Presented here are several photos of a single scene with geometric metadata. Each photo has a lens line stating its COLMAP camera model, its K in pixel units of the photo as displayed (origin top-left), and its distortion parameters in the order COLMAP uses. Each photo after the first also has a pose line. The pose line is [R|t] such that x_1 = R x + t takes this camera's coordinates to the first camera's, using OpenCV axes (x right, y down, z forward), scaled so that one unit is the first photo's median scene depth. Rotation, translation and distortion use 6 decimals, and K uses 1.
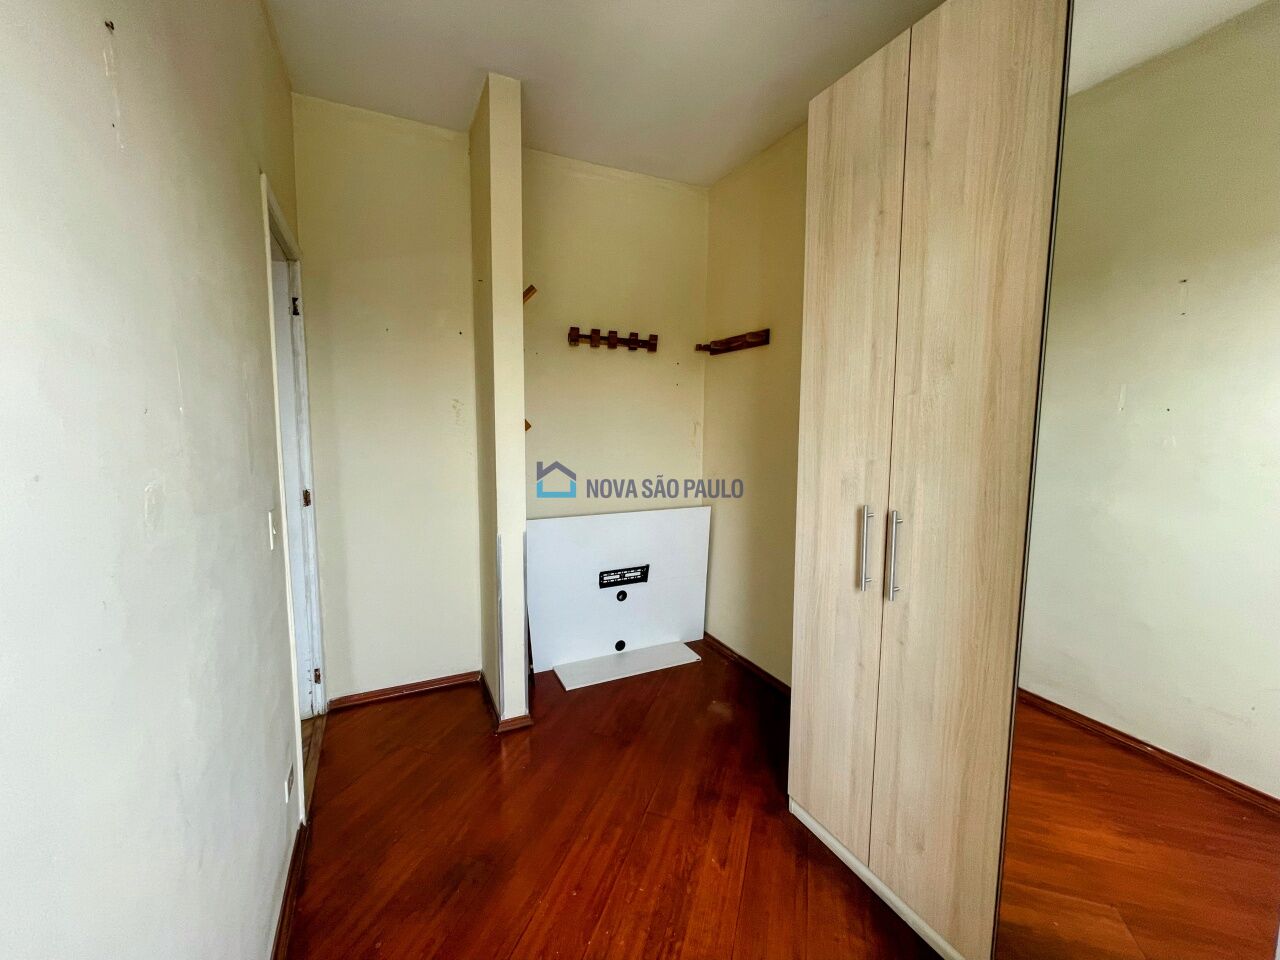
lens RADIAL K [[513.0, 0, 633.2], [0, 513.0, 472.7], [0, 0, 1]] dist [-0.006804, 0.000004]
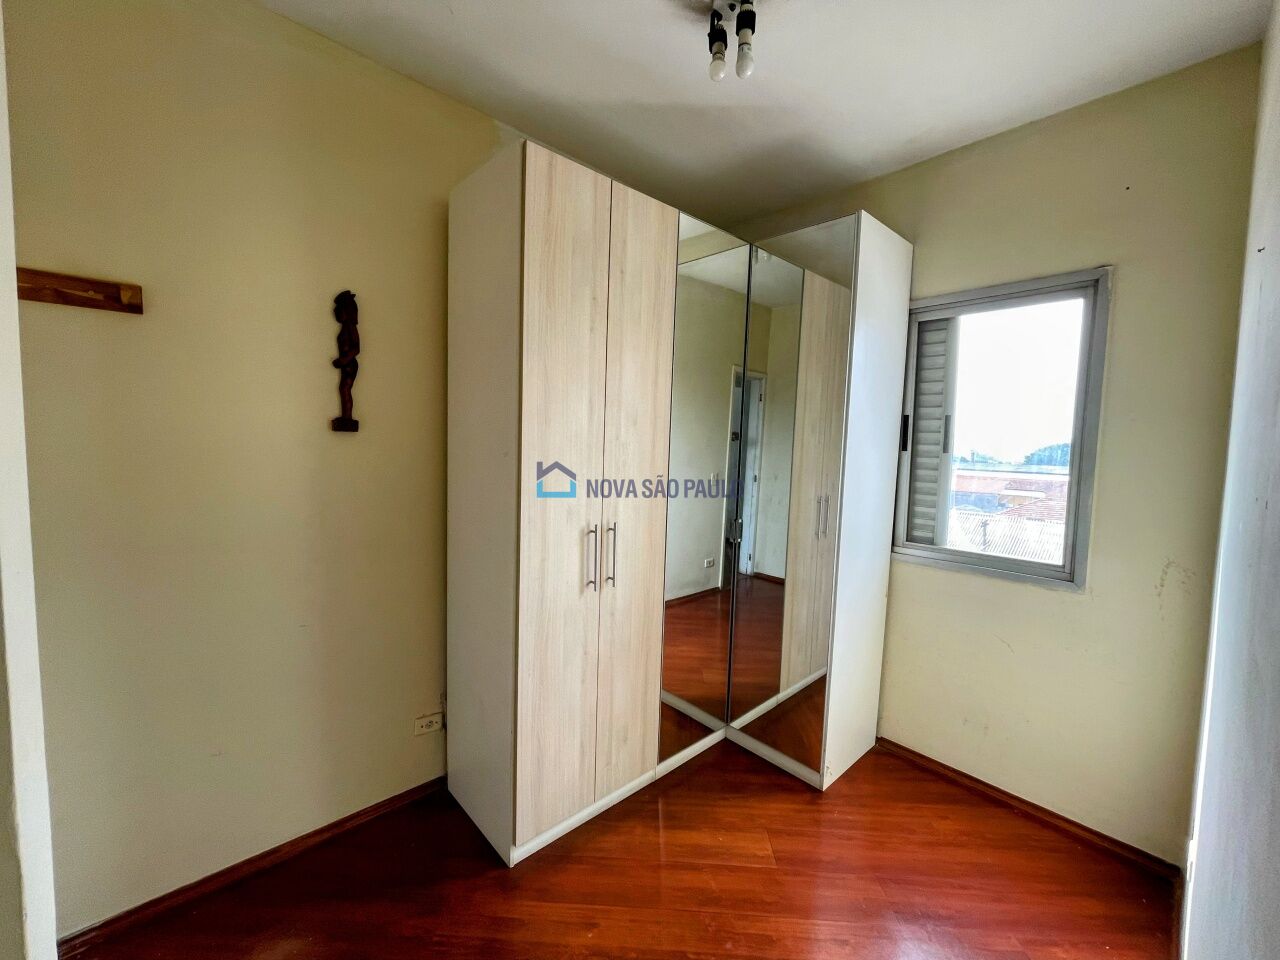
lens RADIAL K [[513.0, 0, 631.3], [0, 513.0, 474.3], [0, 0, 1]] dist [-0.006804, 0.000004]
pose [[-0.283380, -0.080954, 0.955585, -0.729890], [0.071724, 0.991851, 0.105296, -0.177210], [-0.956322, 0.098378, -0.275264, 1.174351]]
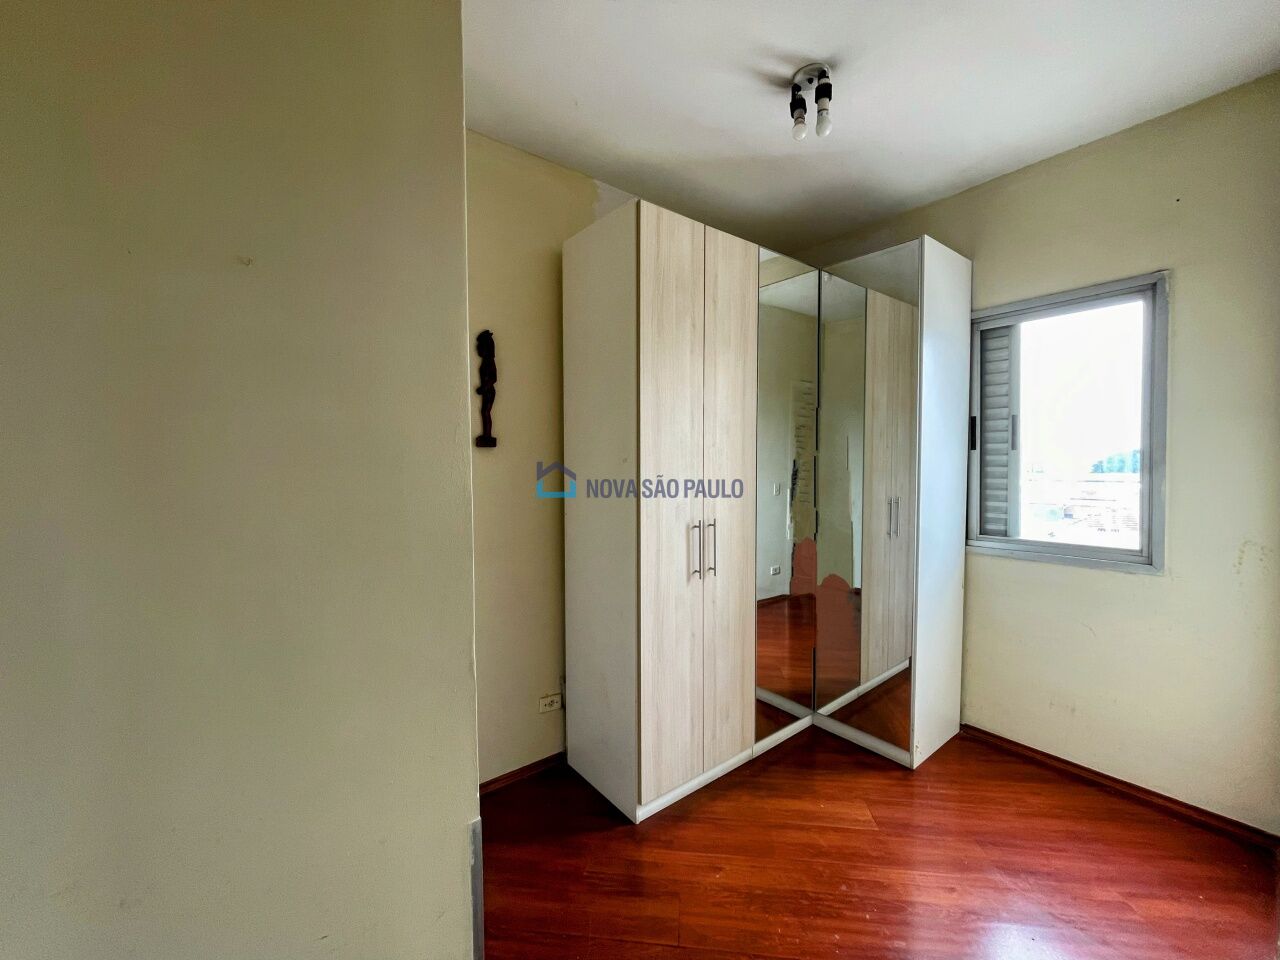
lens RADIAL K [[513.0, 0, 629.7], [0, 513.0, 475.2], [0, 0, 1]] dist [-0.006804, 0.000004]
pose [[-0.207710, -0.032180, 0.977661, -0.870233], [0.108142, 0.992577, 0.055647, -0.156384], [-0.972194, 0.117285, -0.202688, 1.382033]]
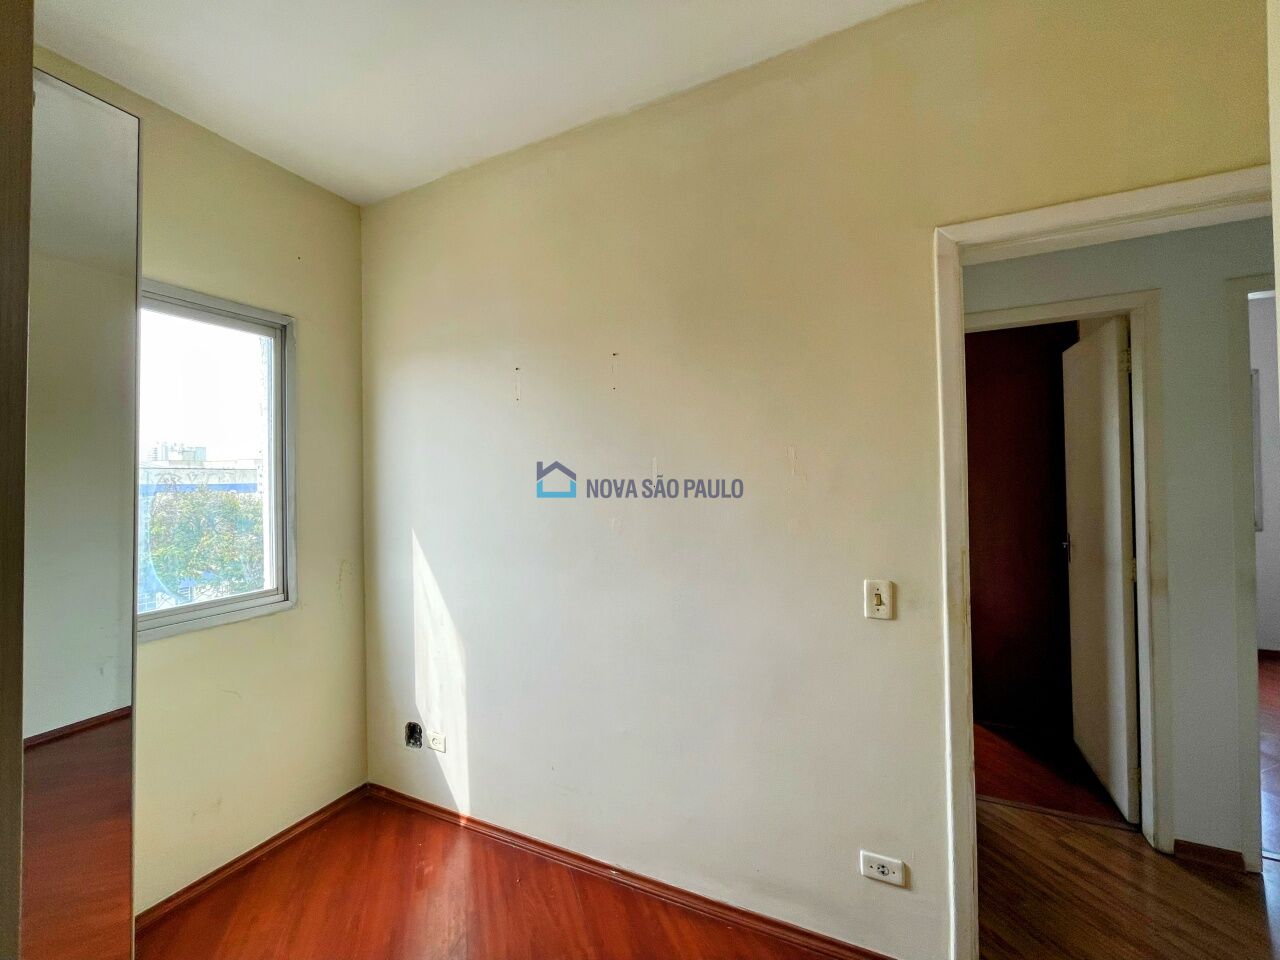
lens RADIAL K [[513.0, 0, 646.1], [0, 513.0, 470.6], [0, 0, 1]] dist [-0.006804, 0.000004]
pose [[-0.772234, -0.010097, -0.635258, 0.286721], [-0.055300, 0.997147, 0.051374, -0.166279], [0.632927, 0.074802, -0.770590, 1.432746]]
